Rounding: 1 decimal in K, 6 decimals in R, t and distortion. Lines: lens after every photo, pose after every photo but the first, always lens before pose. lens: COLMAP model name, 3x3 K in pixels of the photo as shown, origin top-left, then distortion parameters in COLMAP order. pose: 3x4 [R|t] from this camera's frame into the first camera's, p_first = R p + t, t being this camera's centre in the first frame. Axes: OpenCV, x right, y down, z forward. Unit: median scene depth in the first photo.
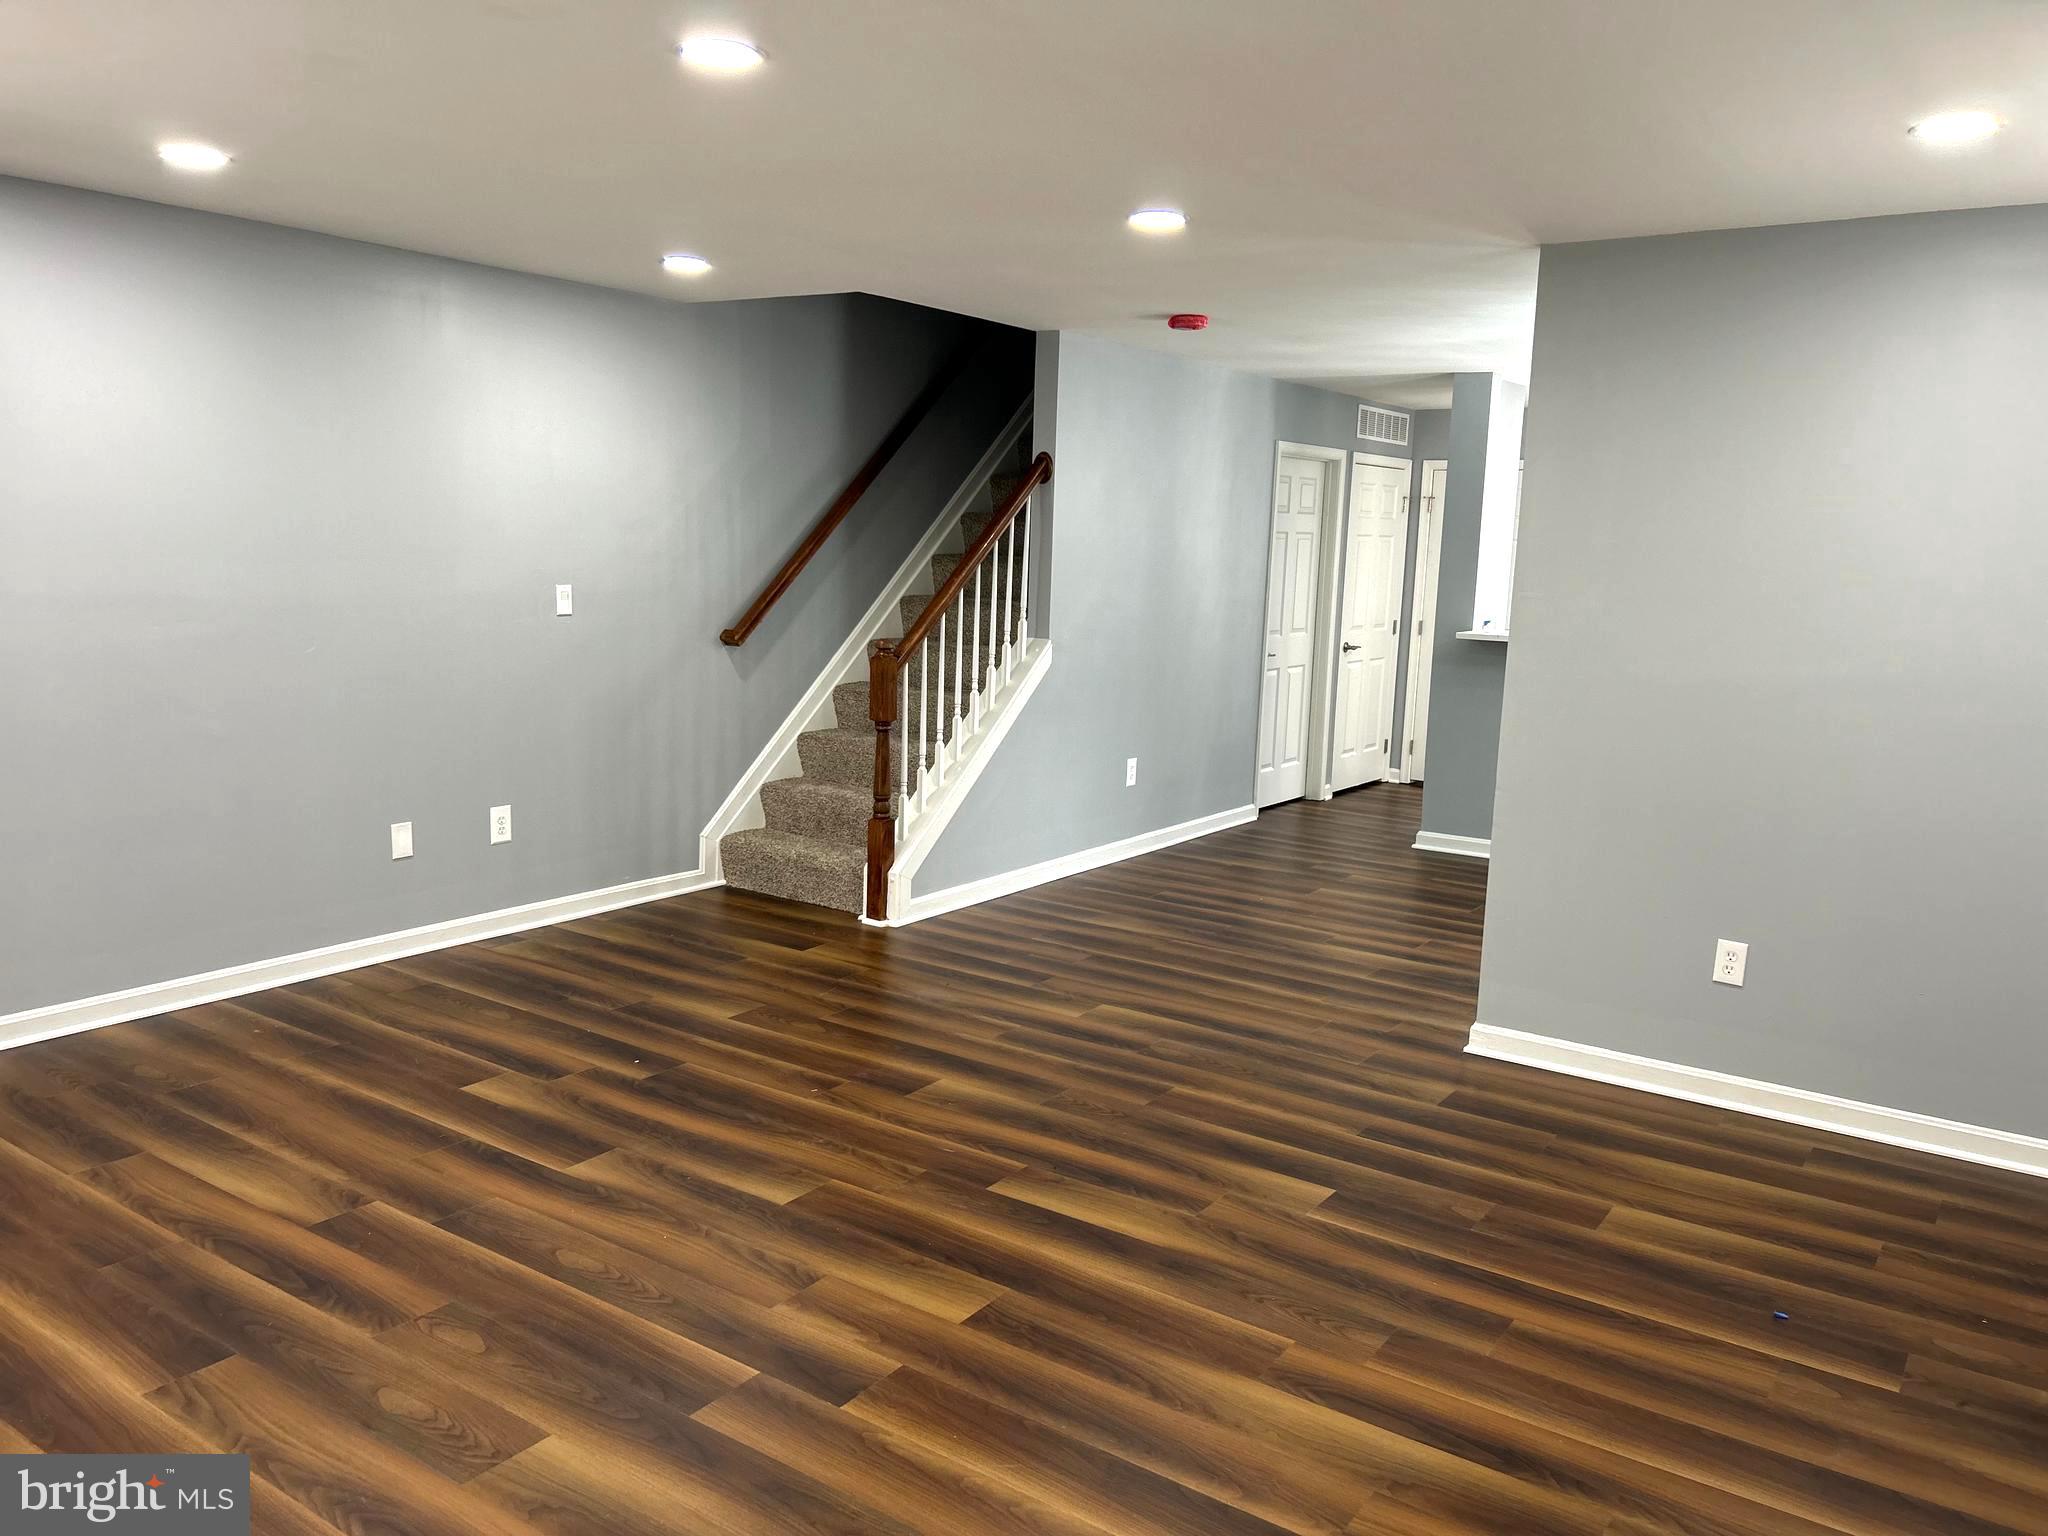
lens RADIAL K [[1538.3, 0, 1017.9], [0, 1538.3, 765.4], [0, 0, 1]] dist [0.062596, -0.078992]
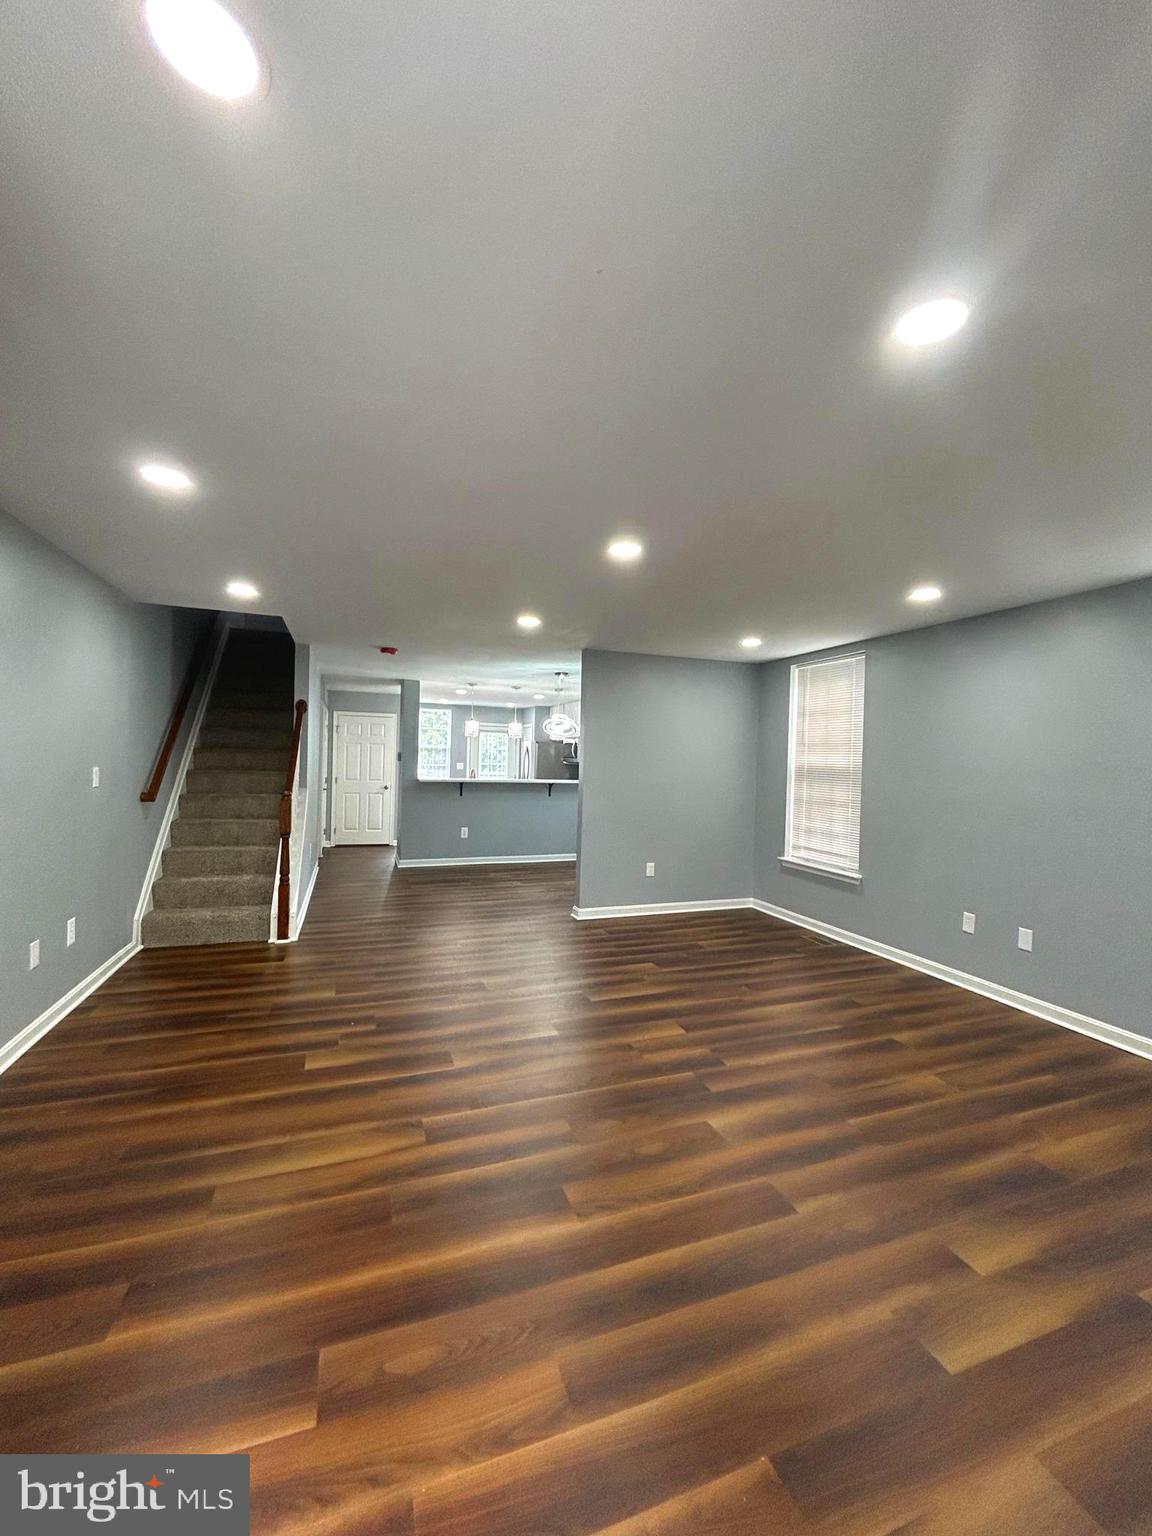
lens RADIAL K [[619.6, 0, 581.0], [0, 619.6, 765.3], [0, 0, 1]] dist [-0.006856, 0.003202]
pose [[0.575312, -0.024872, 0.817556, -0.765011], [0.116168, 0.991890, -0.051572, -0.046094], [-0.809642, 0.124644, 0.573536, 0.370654]]
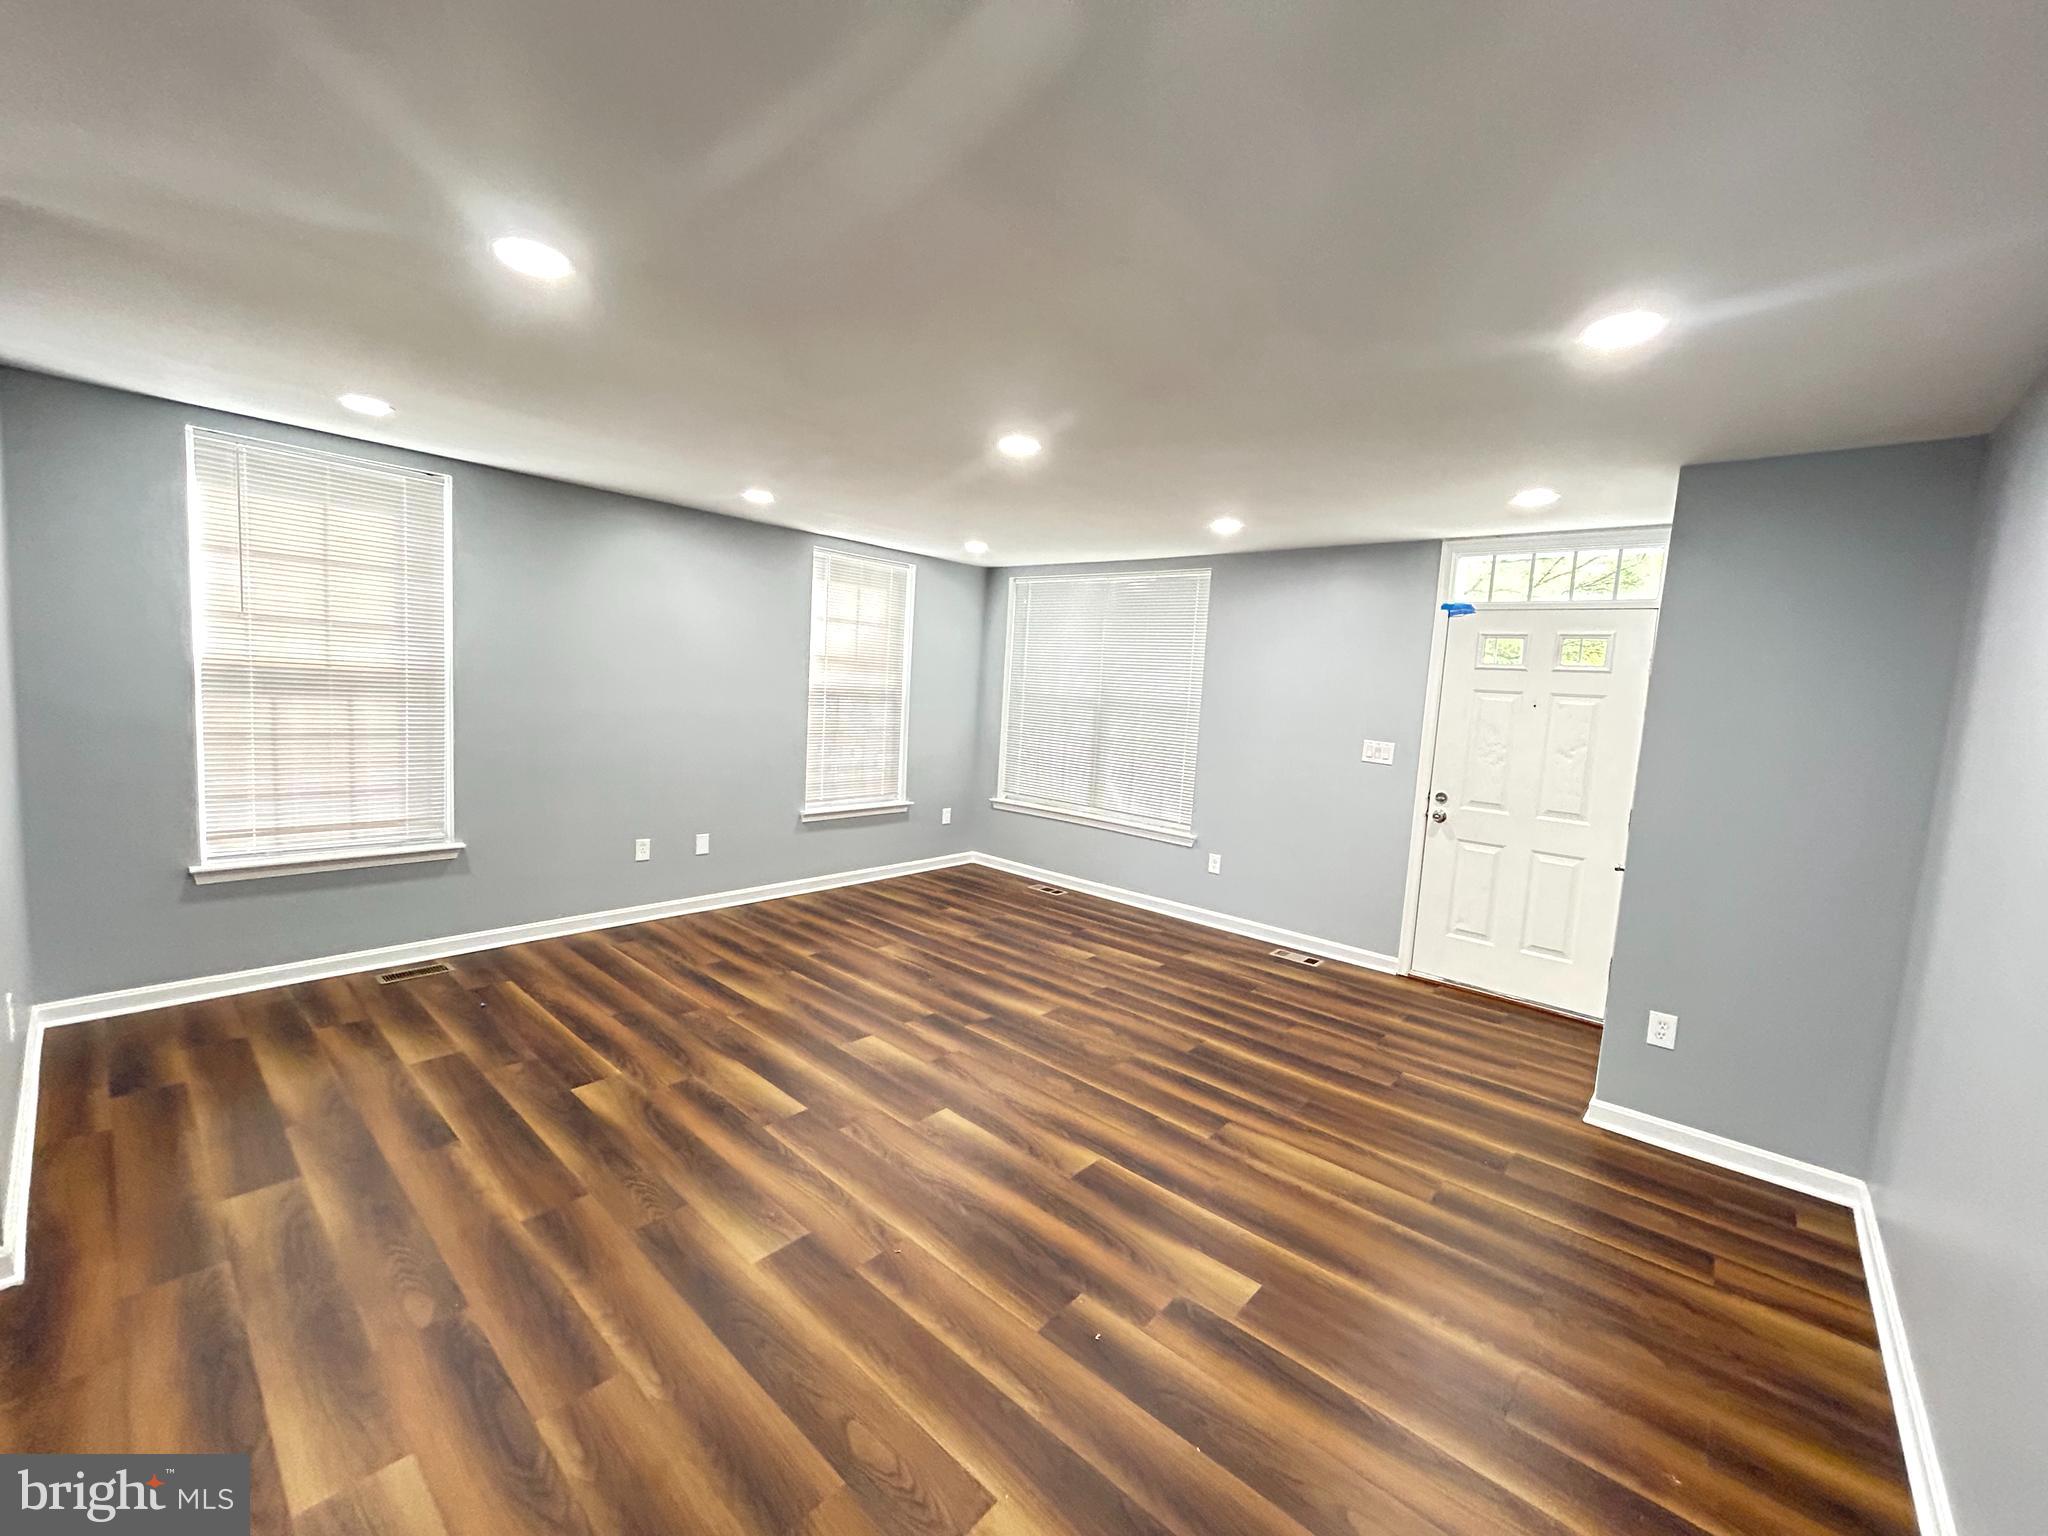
lens RADIAL K [[826.1, 0, 1021.7], [0, 826.1, 759.9], [0, 0, 1]] dist [-0.006856, 0.003202]
pose [[-0.988983, -0.102546, 0.106758, -0.249491], [-0.073863, 0.966845, 0.244450, -0.232317], [-0.128285, 0.233871, -0.963767, 1.524355]]
